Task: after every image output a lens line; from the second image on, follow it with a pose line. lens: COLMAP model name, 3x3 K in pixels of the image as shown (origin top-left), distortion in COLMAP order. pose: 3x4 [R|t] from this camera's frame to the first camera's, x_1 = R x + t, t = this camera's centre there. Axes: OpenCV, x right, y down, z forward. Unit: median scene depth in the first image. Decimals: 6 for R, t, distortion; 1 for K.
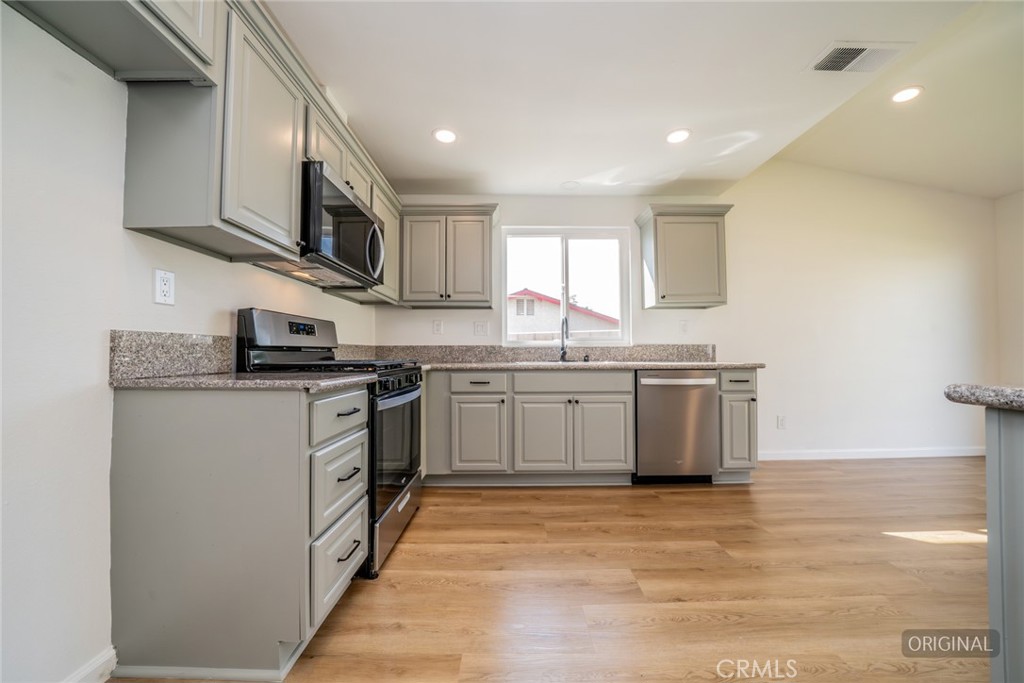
lens RADIAL K [[357.6, 0, 512.6], [0, 357.6, 347.1], [0, 0, 1]] dist [-0.018816, -0.000005]
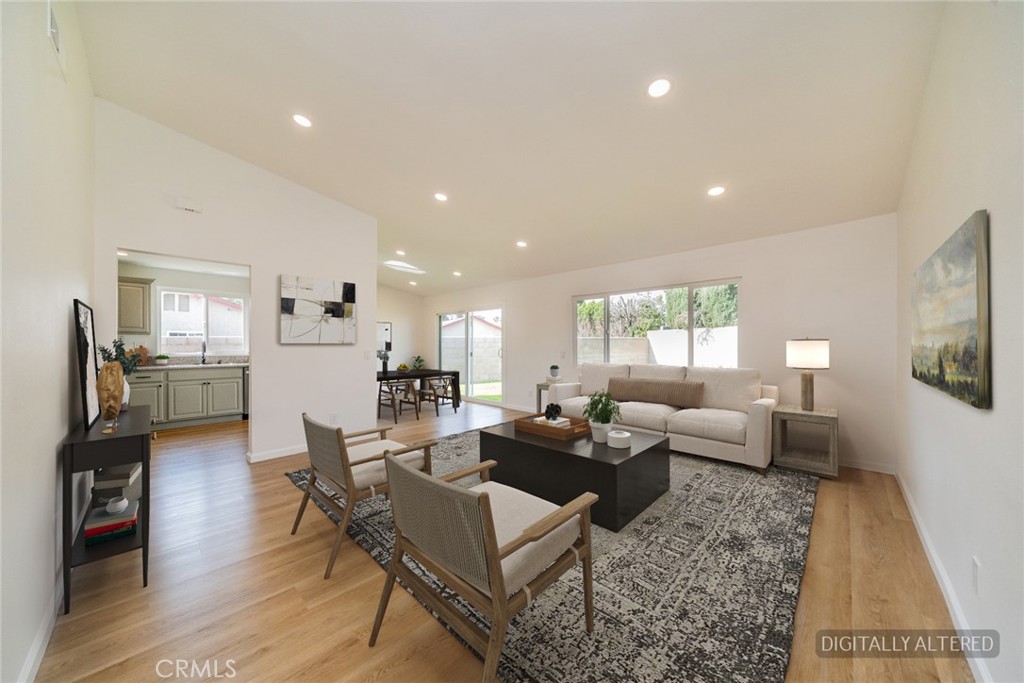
lens RADIAL K [[349.4, 0, 511.7], [0, 349.4, 346.0], [0, 0, 1]] dist [-0.006688, -0.000045]
pose [[0.693297, 0.000913, 0.720652, -0.061715], [-0.013825, 0.999832, 0.012034, -0.117737], [-0.720520, -0.018306, 0.693193, -1.691597]]
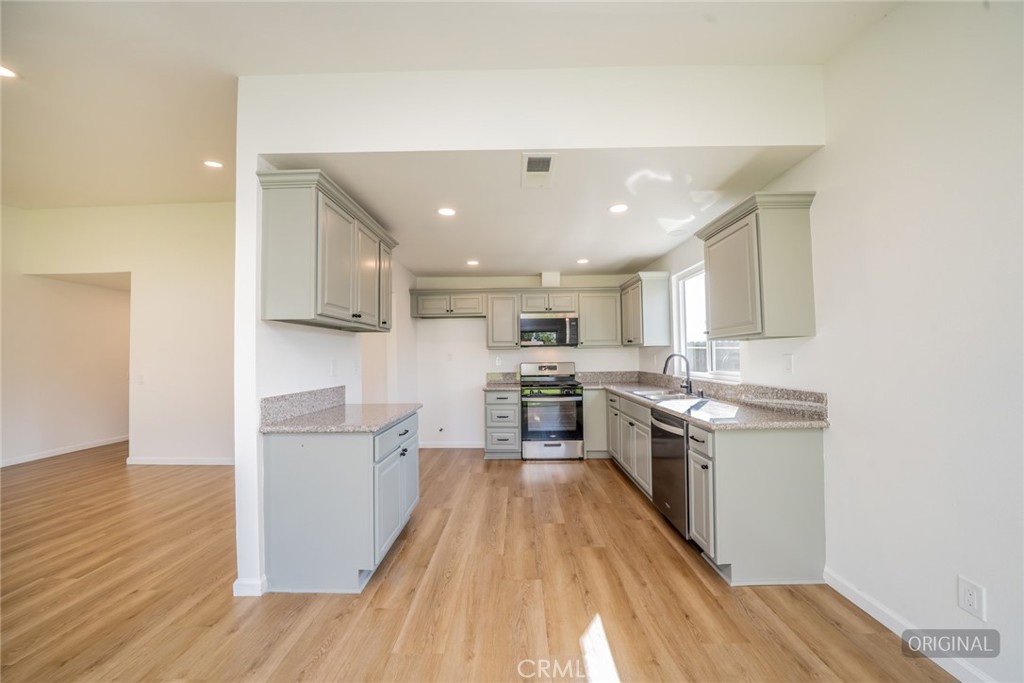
lens RADIAL K [[357.6, 0, 512.6], [0, 357.6, 347.1], [0, 0, 1]] dist [-0.018816, -0.000005]
pose [[-0.023445, -0.022210, -0.999478, 1.439821], [0.030912, 0.999259, -0.022930, -0.107904], [0.999247, -0.031433, -0.022741, 0.584654]]
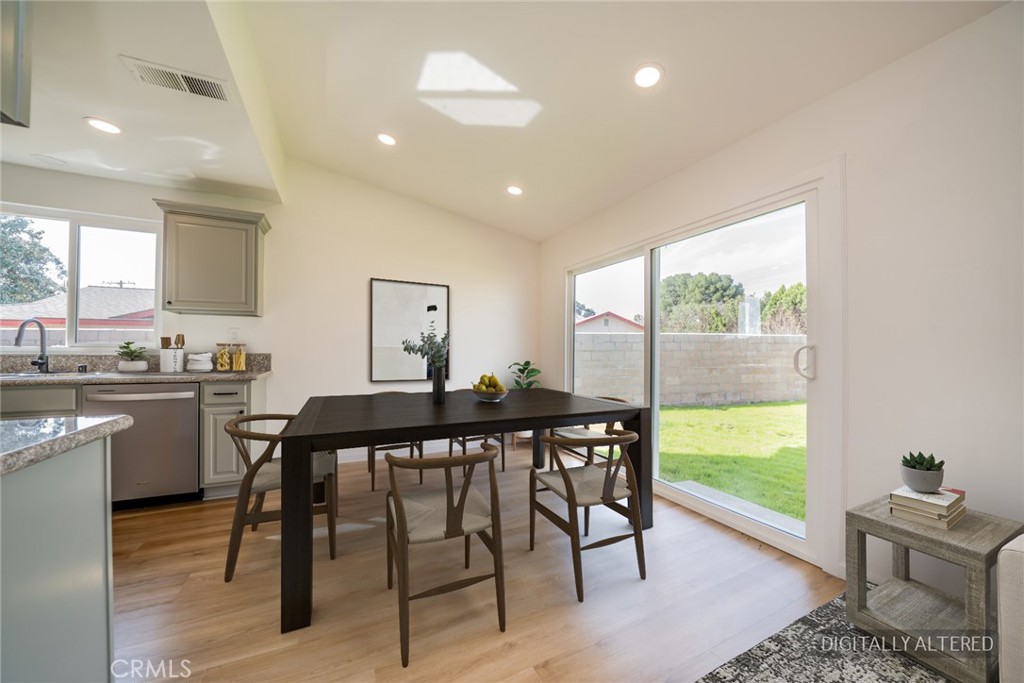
lens RADIAL K [[351.1, 0, 510.6], [0, 351.1, 344.9], [0, 0, 1]] dist [-0.014914, 0.000071]
pose [[0.905291, 0.017116, 0.424448, 0.916730], [-0.019690, 0.999805, 0.001678, -0.054973], [-0.424336, -0.009876, 0.905451, -0.200247]]
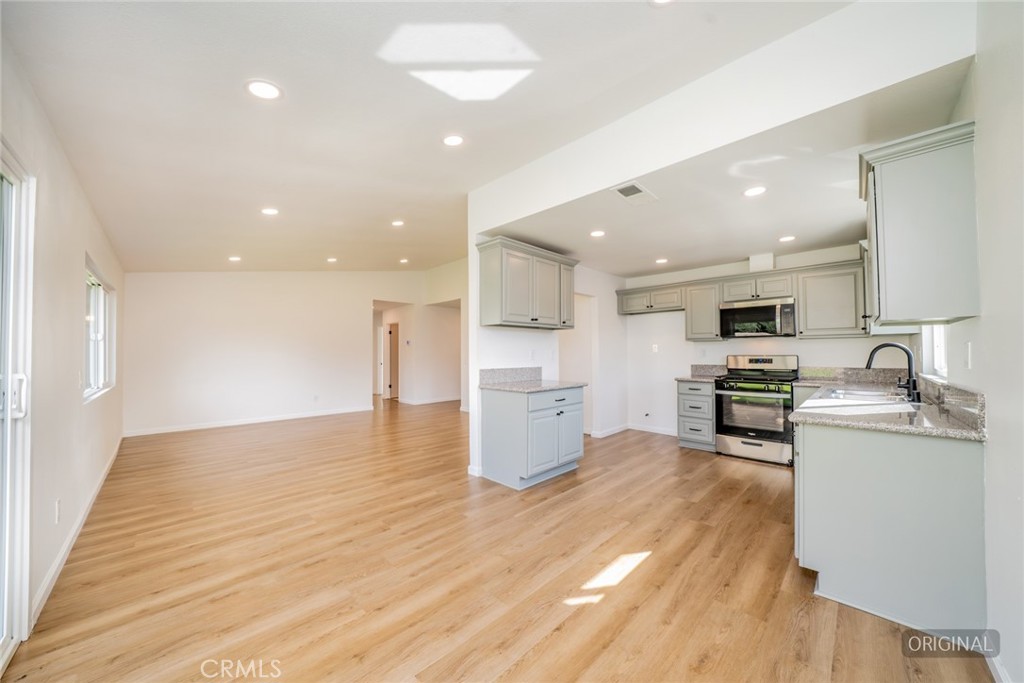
lens RADIAL K [[357.6, 0, 512.6], [0, 357.6, 347.1], [0, 0, 1]] dist [-0.018816, -0.000005]
pose [[-0.712286, -0.005527, -0.701868, 1.571244], [0.018477, 0.999475, -0.026622, -0.079396], [0.701646, -0.031931, -0.711810, 1.090732]]
